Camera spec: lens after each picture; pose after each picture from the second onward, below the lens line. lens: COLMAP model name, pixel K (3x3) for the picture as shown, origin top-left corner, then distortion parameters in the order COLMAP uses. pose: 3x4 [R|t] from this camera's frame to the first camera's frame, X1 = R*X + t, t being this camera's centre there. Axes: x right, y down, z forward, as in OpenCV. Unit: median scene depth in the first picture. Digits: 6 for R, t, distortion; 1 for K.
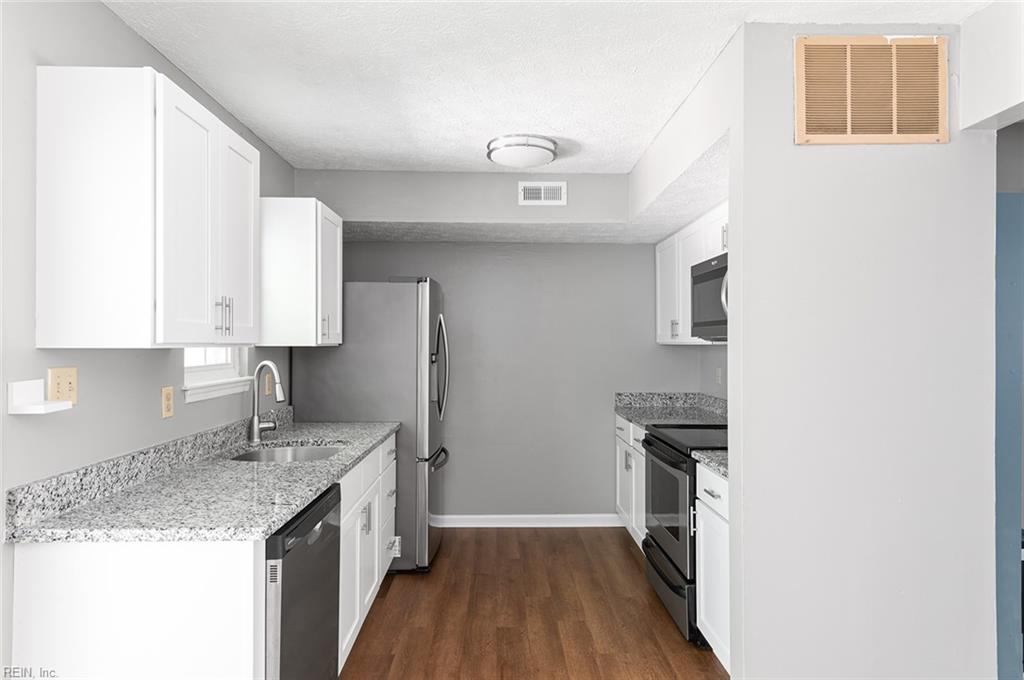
lens RADIAL K [[609.7, 0, 517.4], [0, 609.7, 336.6], [0, 0, 1]] dist [0.013132, -0.000303]
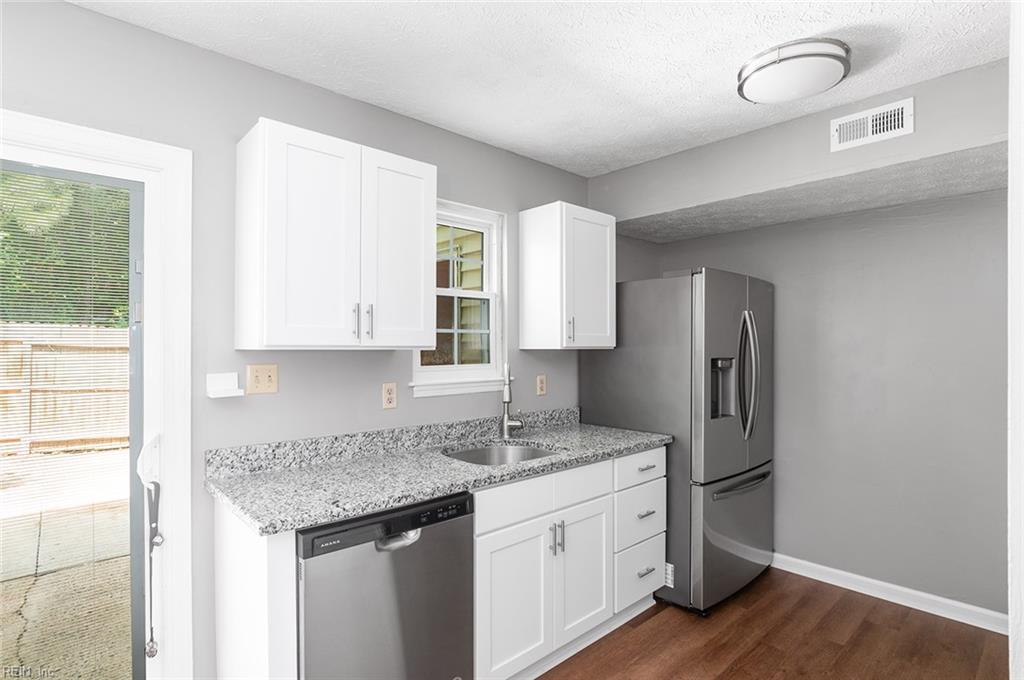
lens RADIAL K [[523.5, 0, 507.2], [0, 523.5, 341.7], [0, 0, 1]] dist [-0.022987, 0.000174]
pose [[0.646146, -0.010092, -0.763147, 0.254671], [0.009920, 0.999939, -0.004824, 0.006322], [0.763149, -0.004453, 0.646207, 0.368715]]
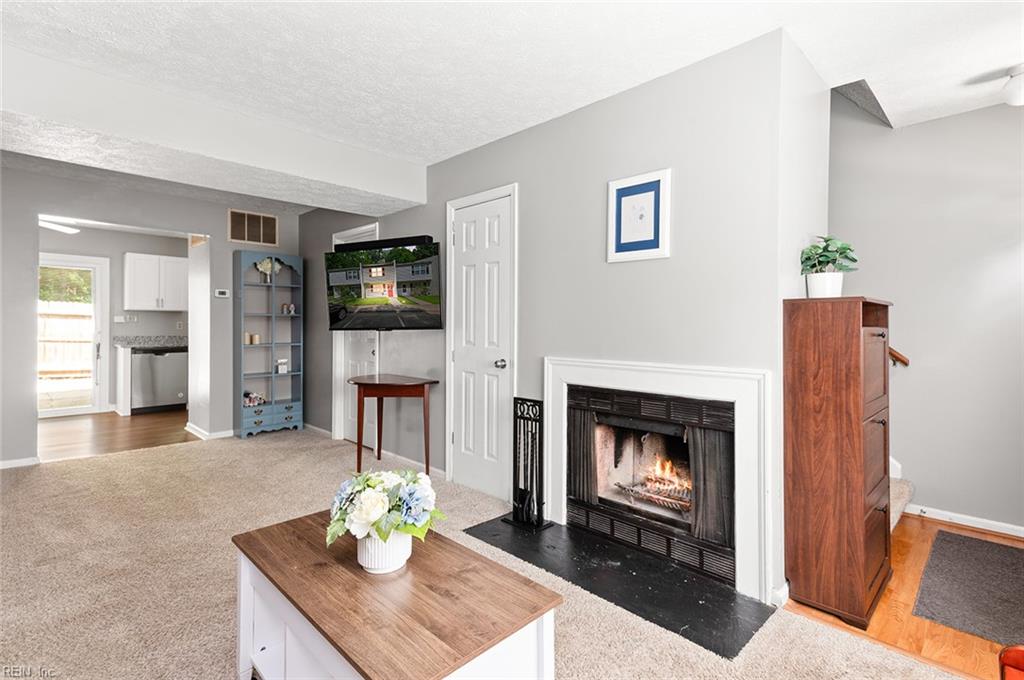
lens RADIAL K [[487.8, 0, 520.0], [0, 487.8, 324.4], [0, 0, 1]] dist [0.021992, -0.000372]
pose [[0.699608, -0.001619, -0.714525, 2.235526], [0.001550, 0.999999, -0.000749, 0.072184], [0.714525, -0.000584, 0.699610, 0.250888]]
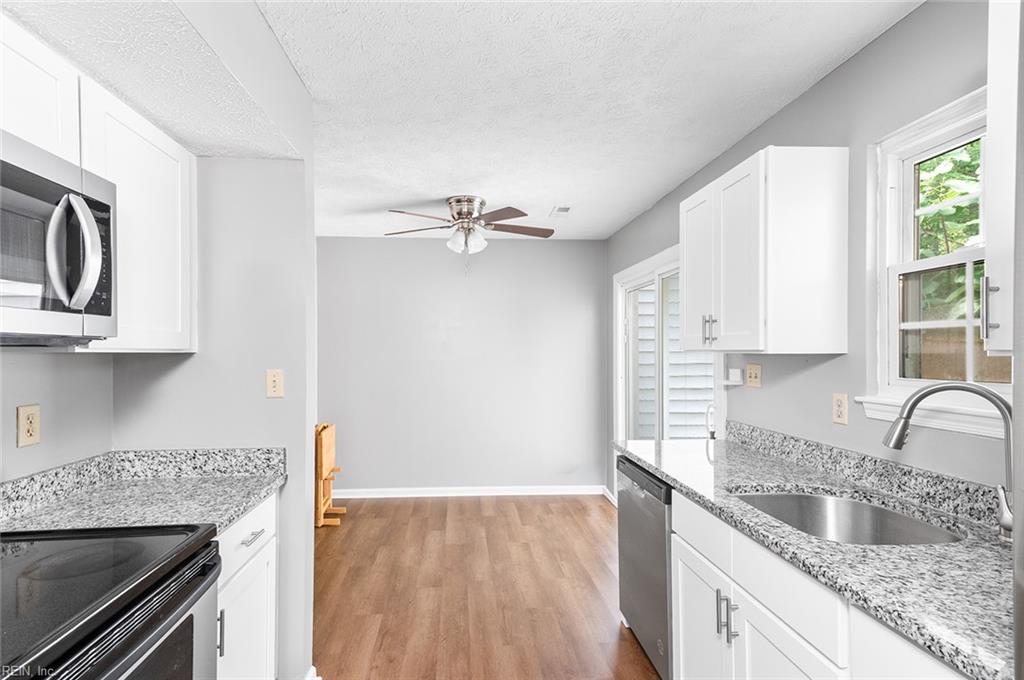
lens RADIAL K [[497.2, 0, 488.8], [0, 497.2, 349.5], [0, 0, 1]] dist [0.038053, -0.009247]
pose [[-0.999370, 0.000745, -0.035480, 0.023404], [0.001151, 0.999934, -0.011432, 0.013927], [0.035470, -0.011466, -0.999305, 1.290920]]
